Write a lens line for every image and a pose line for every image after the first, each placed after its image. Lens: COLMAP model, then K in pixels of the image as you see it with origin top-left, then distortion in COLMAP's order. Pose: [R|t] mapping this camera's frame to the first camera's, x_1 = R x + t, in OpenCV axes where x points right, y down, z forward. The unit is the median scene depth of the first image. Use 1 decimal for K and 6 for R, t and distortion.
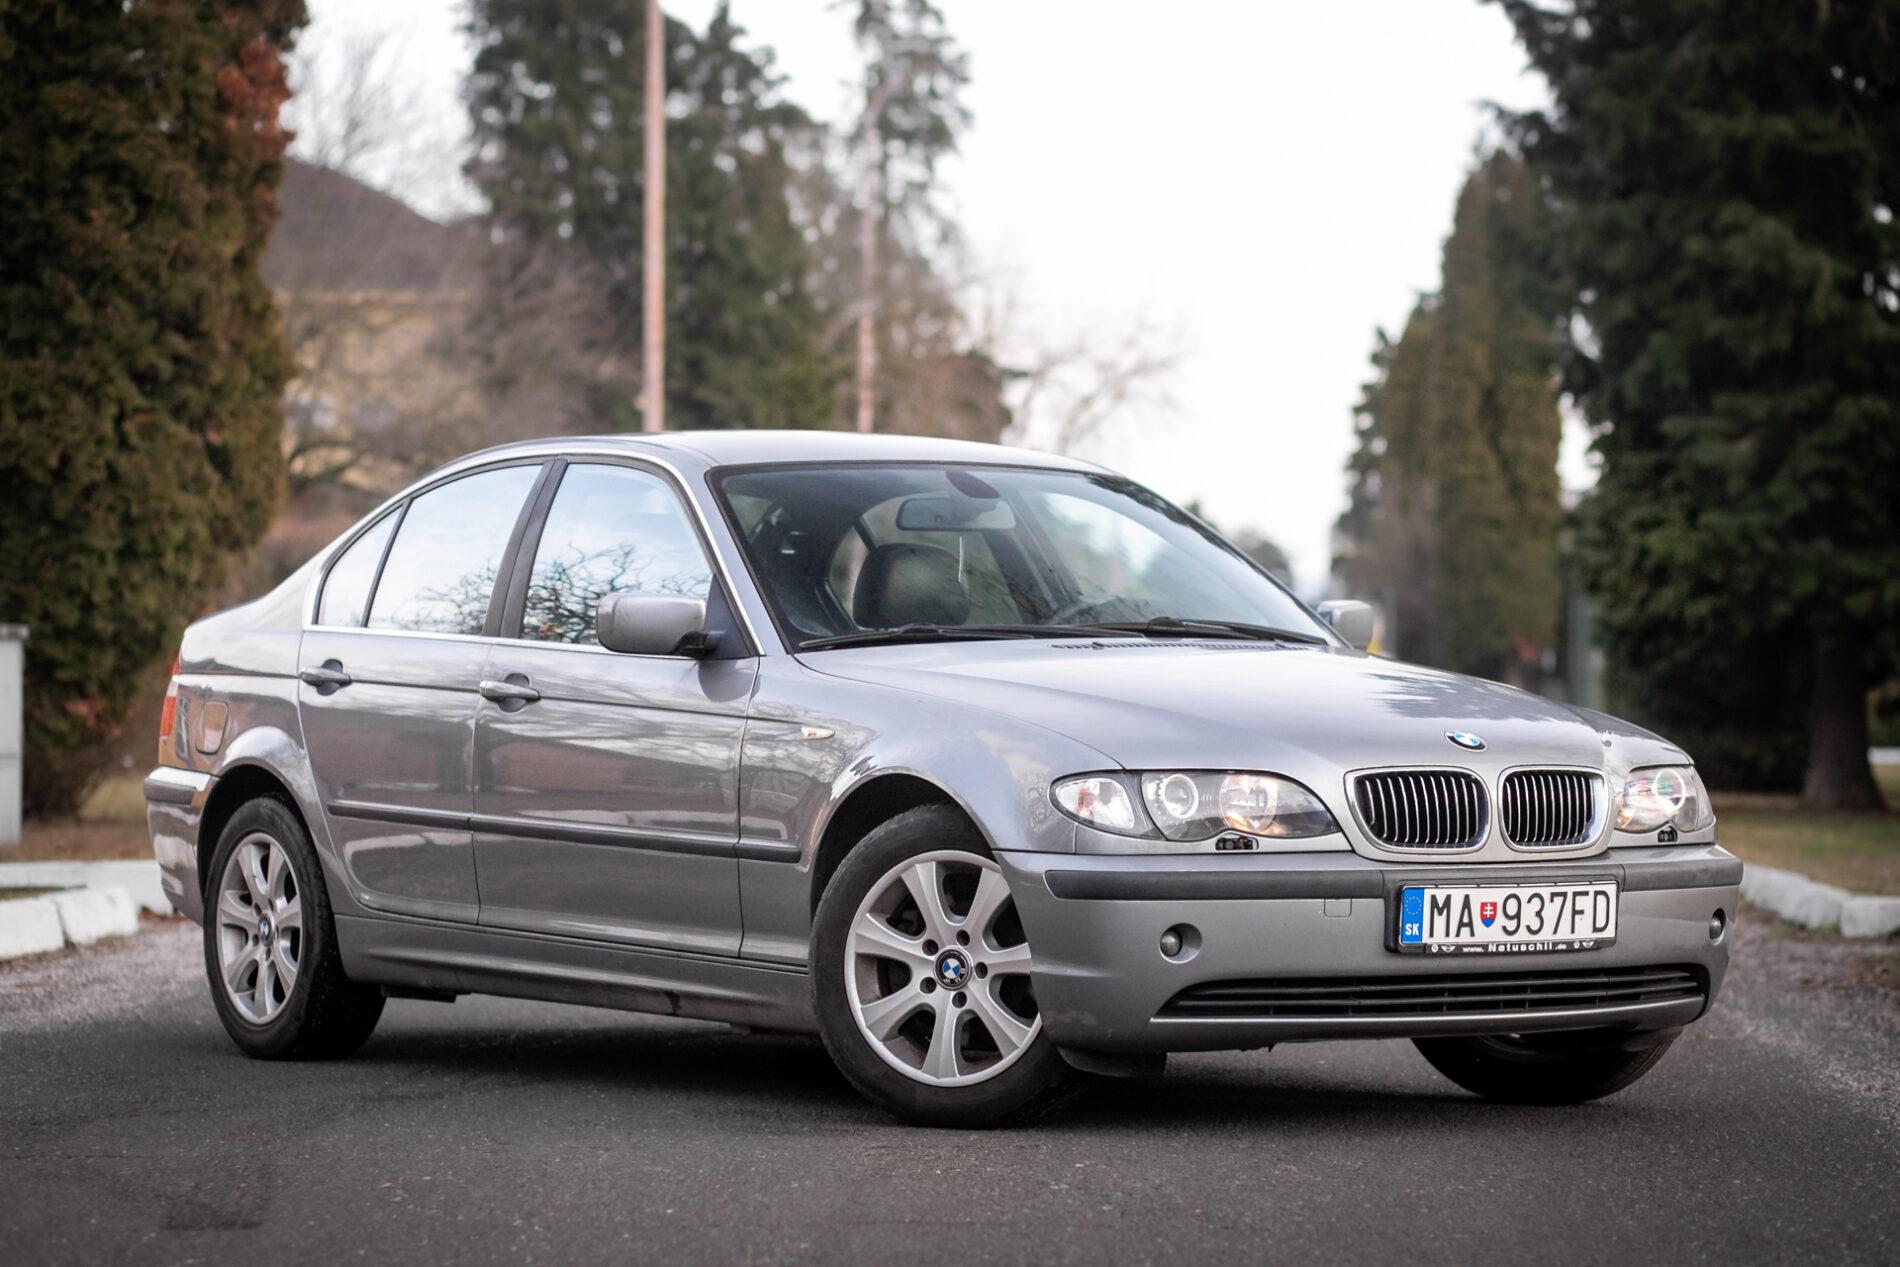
lens RADIAL K [[10555.6, 0, 948.4], [0, 10555.6, 628.2], [0, 0, 1]] dist [0.201002, 0.000000]
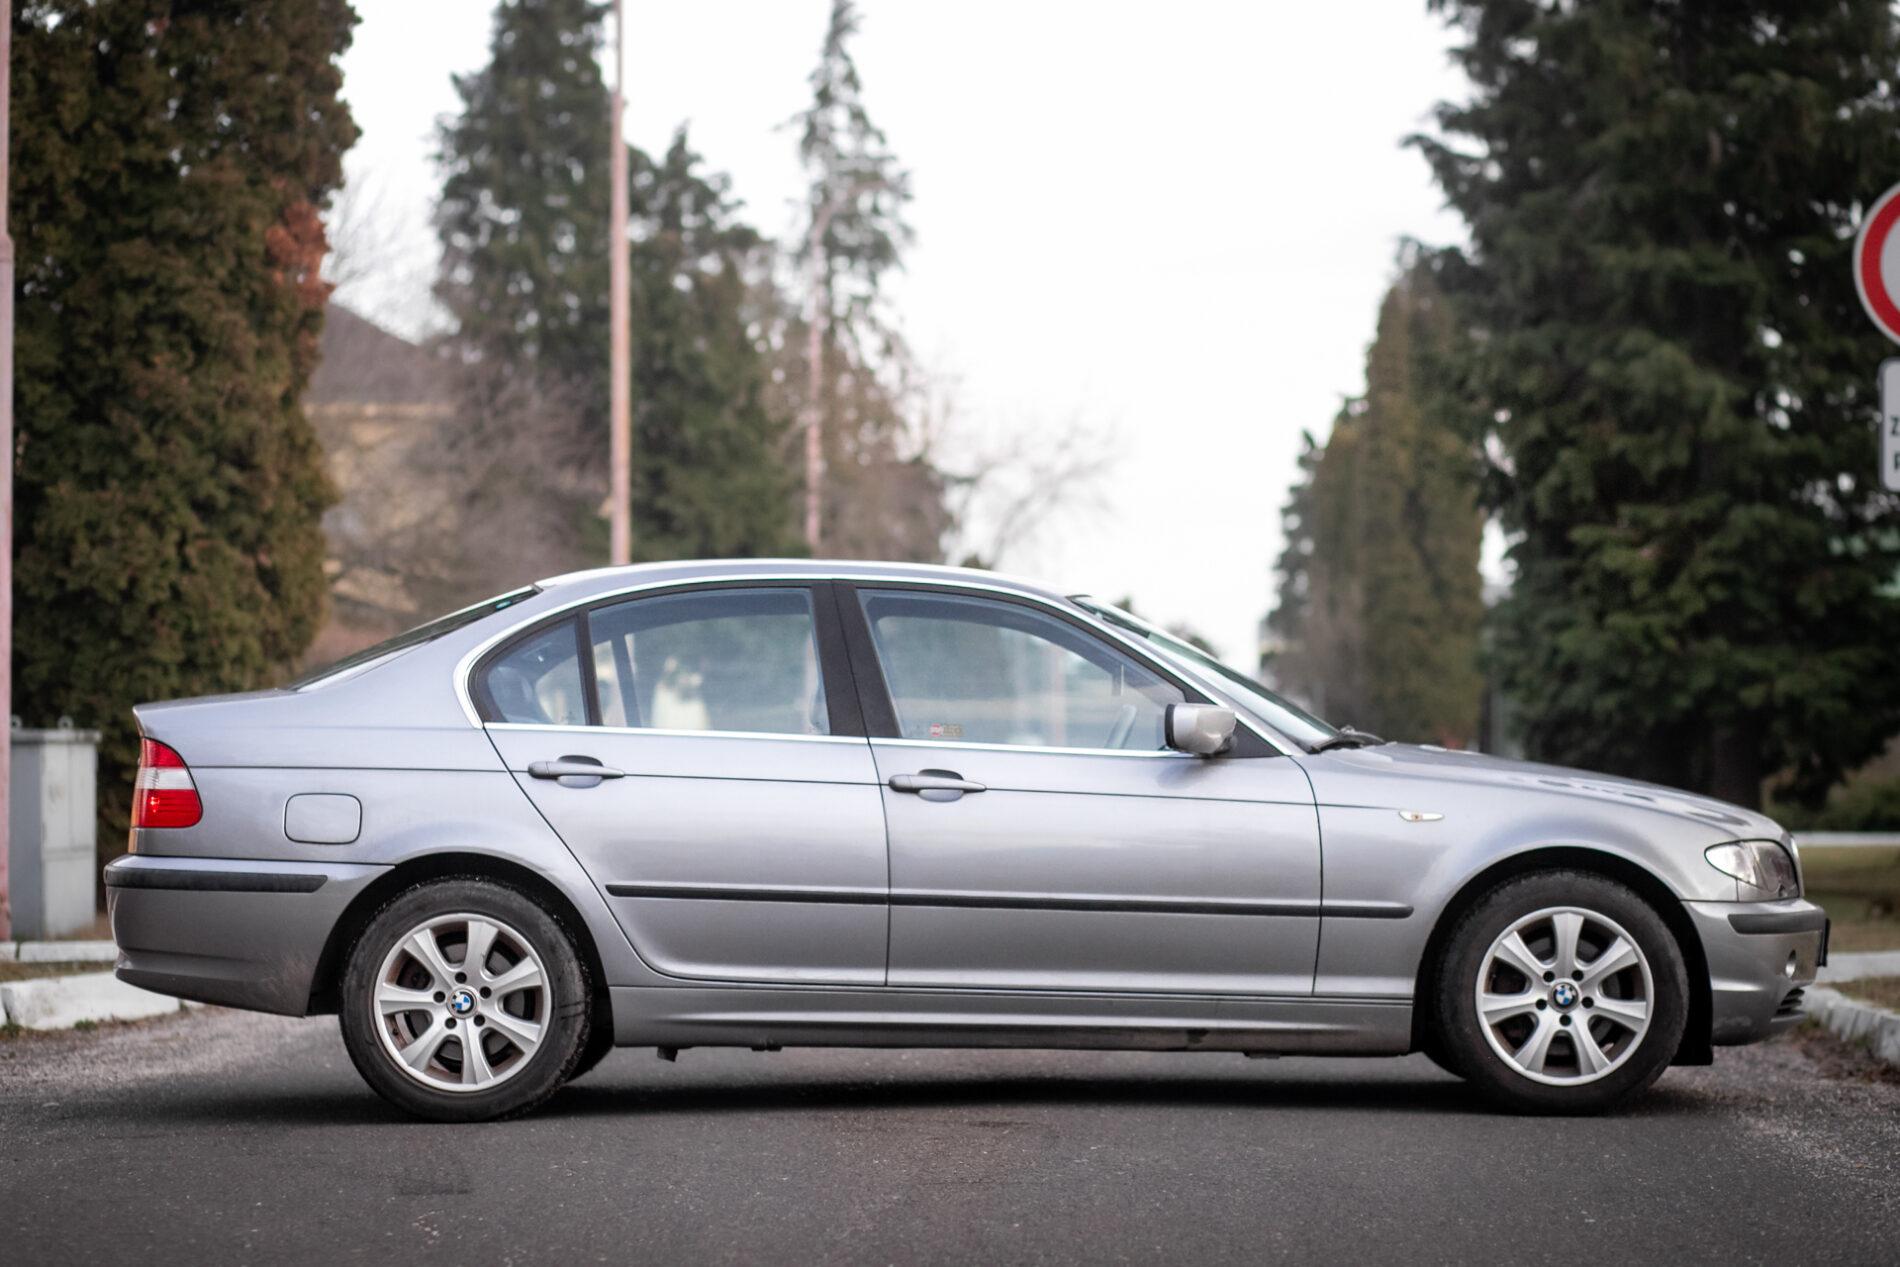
lens RADIAL K [[14135.6, 0, 932.9], [0, 14135.6, 631.6], [0, 0, 1]] dist [0.641607, 0.000000]
pose [[0.999831, -0.007923, 0.016580, -0.022590], [0.008023, 0.999950, -0.006008, -0.000944], [-0.016532, 0.006140, 0.999844, -0.459540]]
